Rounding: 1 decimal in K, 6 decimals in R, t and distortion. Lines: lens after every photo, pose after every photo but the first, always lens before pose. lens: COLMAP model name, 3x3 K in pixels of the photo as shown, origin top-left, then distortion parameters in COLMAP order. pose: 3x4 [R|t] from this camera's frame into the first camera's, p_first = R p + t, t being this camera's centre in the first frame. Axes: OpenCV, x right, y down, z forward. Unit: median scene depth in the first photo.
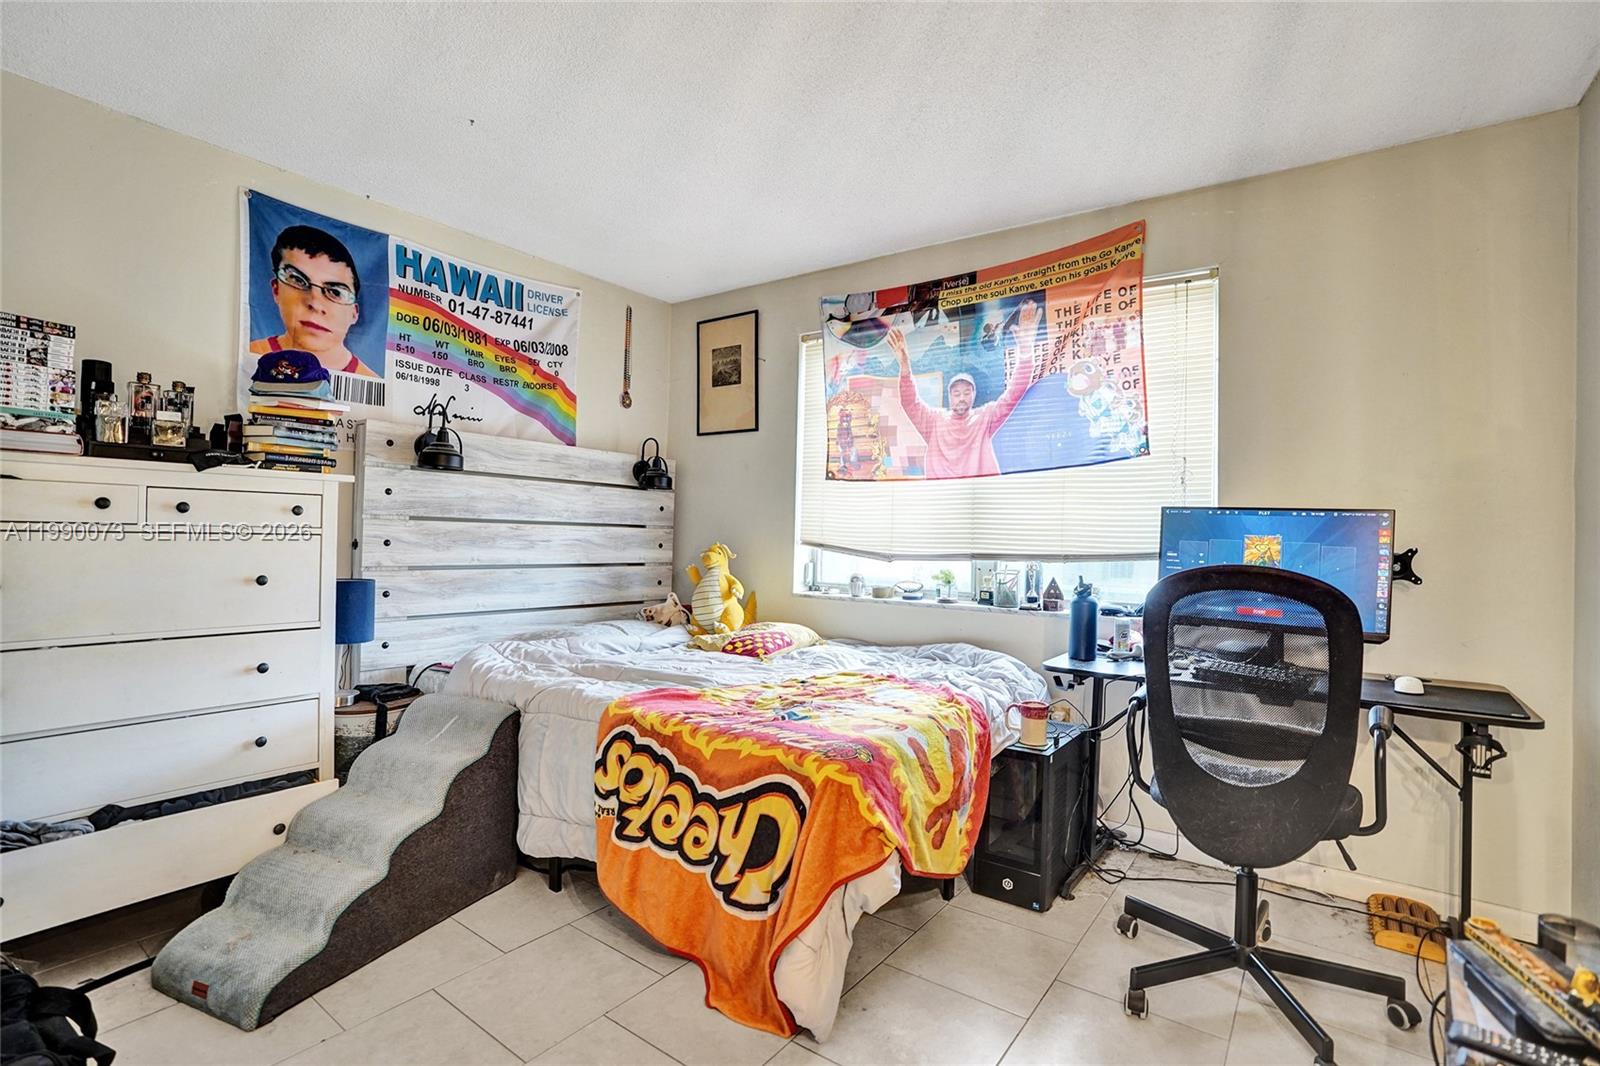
lens RADIAL K [[752.6, 0, 814.9], [0, 752.6, 539.5], [0, 0, 1]] dist [-0.054468, 0.025232]
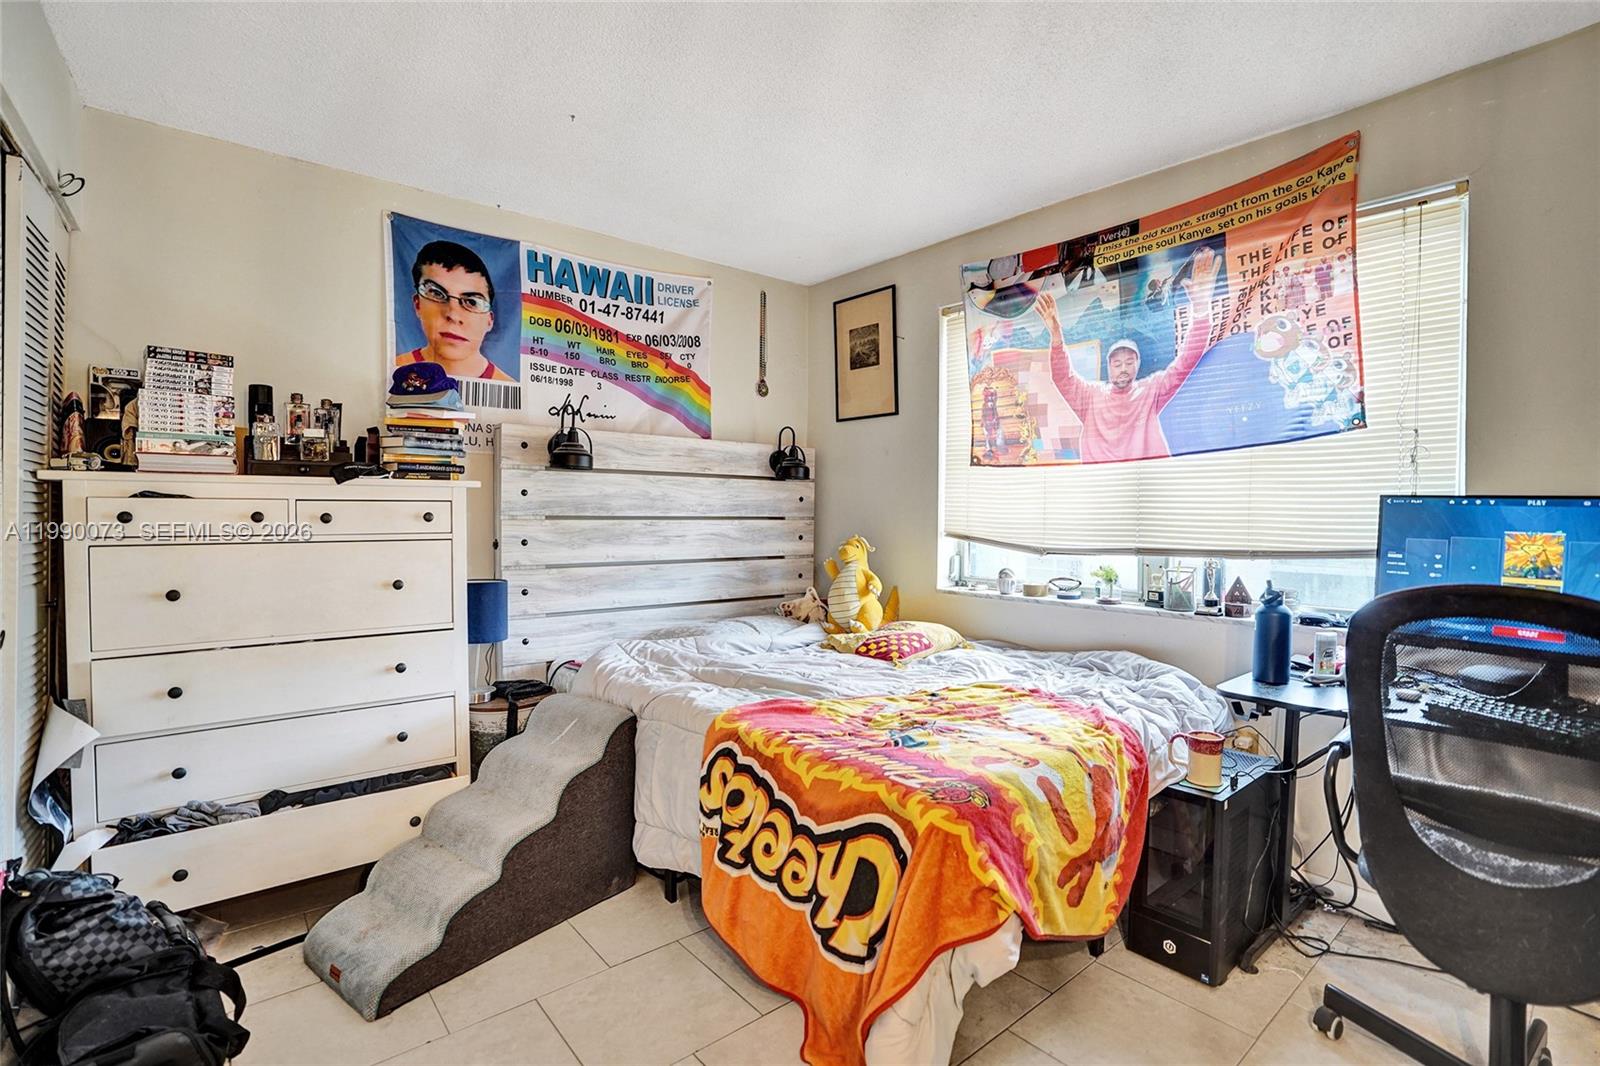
lens RADIAL K [[752.6, 0, 813.6], [0, 752.6, 533.4], [0, 0, 1]] dist [-0.054468, 0.025232]
pose [[0.971351, -0.007744, -0.237523, 0.065171], [0.013315, 0.999672, 0.021860, -0.028177], [0.237275, -0.024396, 0.971136, 0.097311]]
